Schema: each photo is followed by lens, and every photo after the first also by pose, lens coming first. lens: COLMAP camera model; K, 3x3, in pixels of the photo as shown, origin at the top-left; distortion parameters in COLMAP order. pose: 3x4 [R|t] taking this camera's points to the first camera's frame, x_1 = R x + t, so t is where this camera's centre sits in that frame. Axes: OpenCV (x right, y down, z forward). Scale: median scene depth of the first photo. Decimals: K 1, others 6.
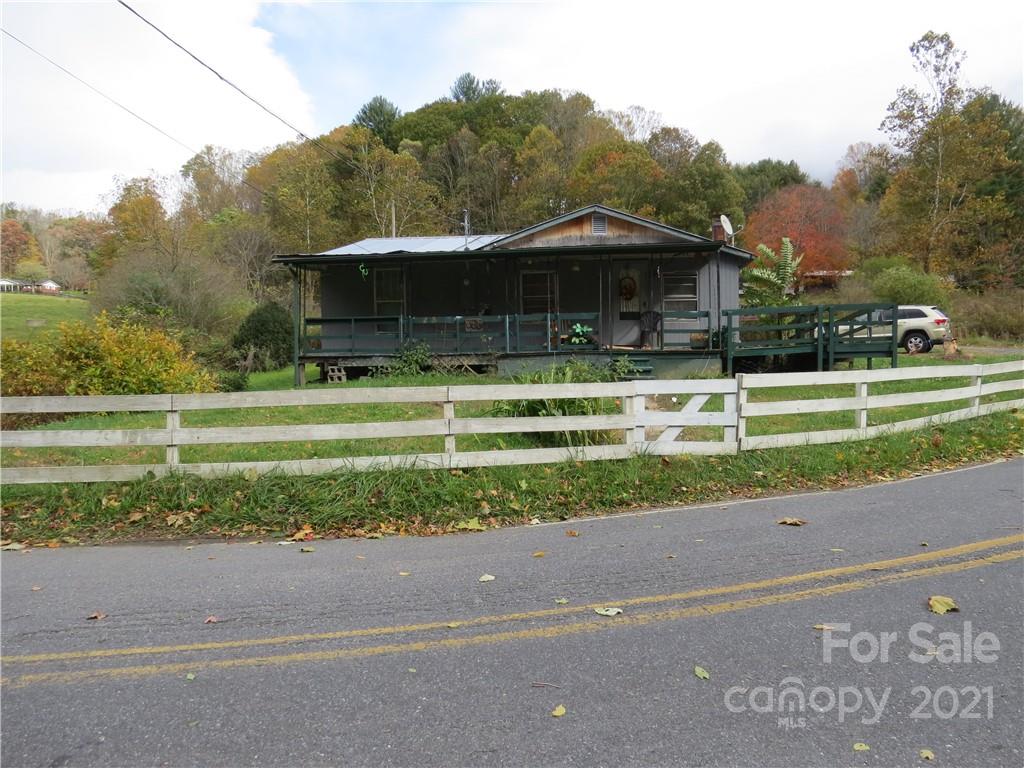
lens RADIAL K [[759.1, 0, 528.4], [0, 759.1, 384.7], [0, 0, 1]] dist [-0.043340, 0.033252]
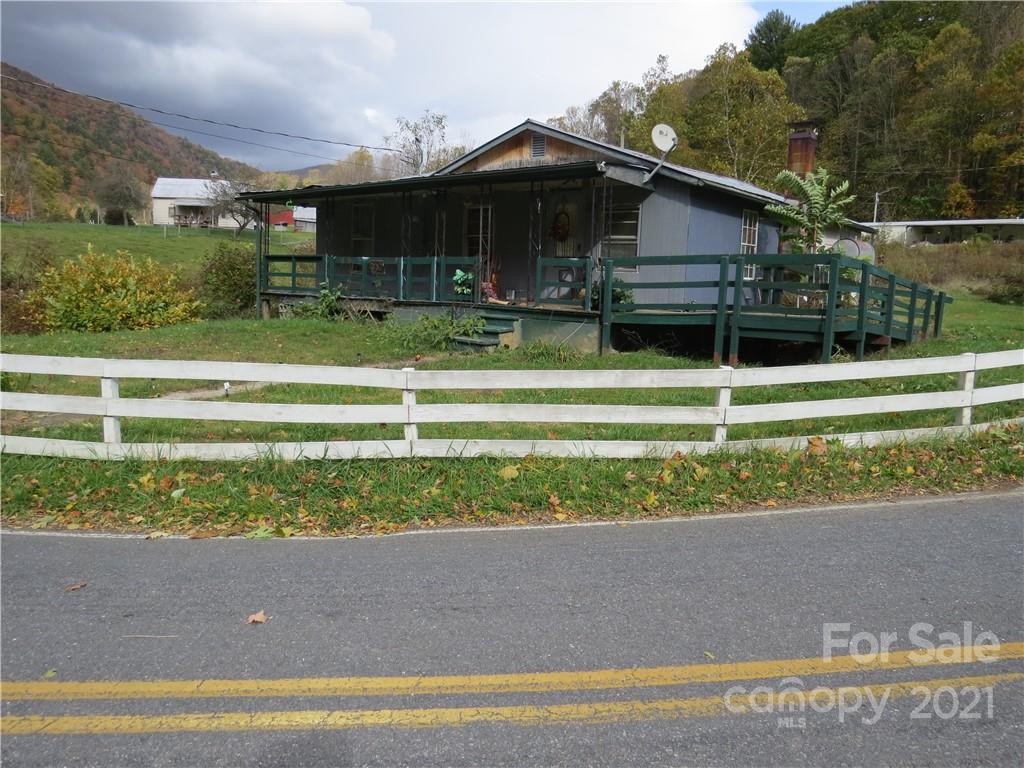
lens RADIAL K [[759.1, 0, 528.4], [0, 759.1, 384.7], [0, 0, 1]] dist [-0.043340, 0.033252]
pose [[0.846971, 0.115149, -0.519019, 0.134121], [-0.070125, 0.991930, 0.105633, -0.011284], [0.526994, -0.053071, 0.848210, 0.076717]]
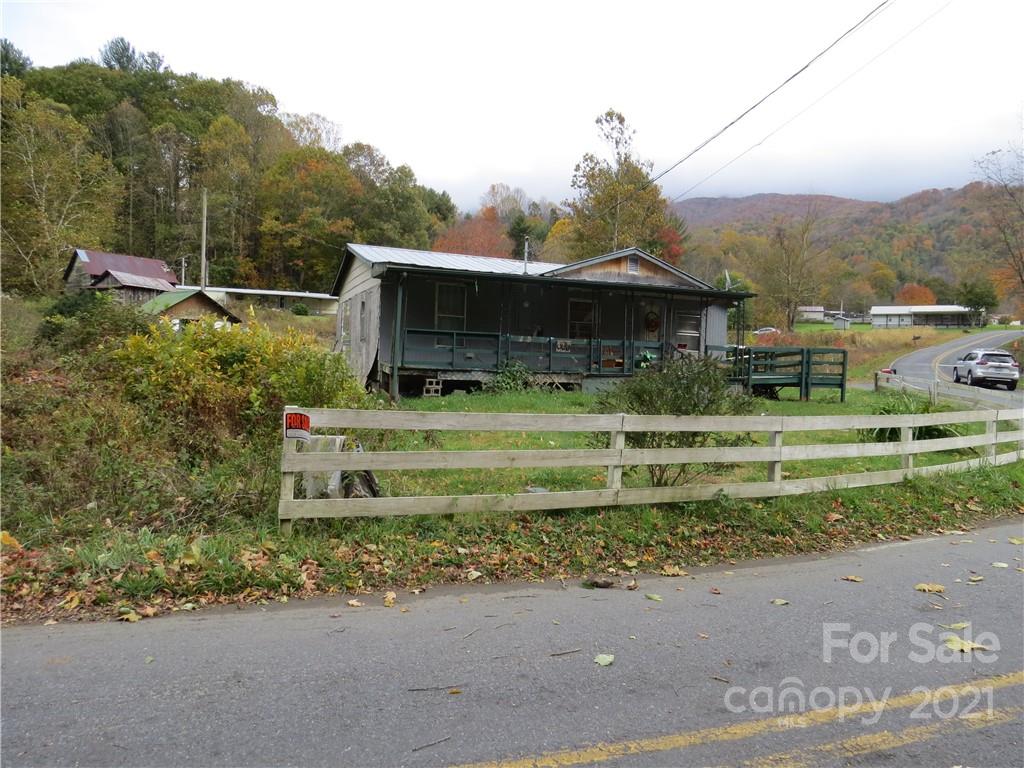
lens RADIAL K [[759.1, 0, 528.4], [0, 759.1, 384.7], [0, 0, 1]] dist [-0.043340, 0.033252]
pose [[0.871433, 0.033597, 0.489362, -0.154304], [-0.025005, 0.999397, -0.024086, 0.001001], [-0.489876, 0.008753, 0.871748, 0.017090]]
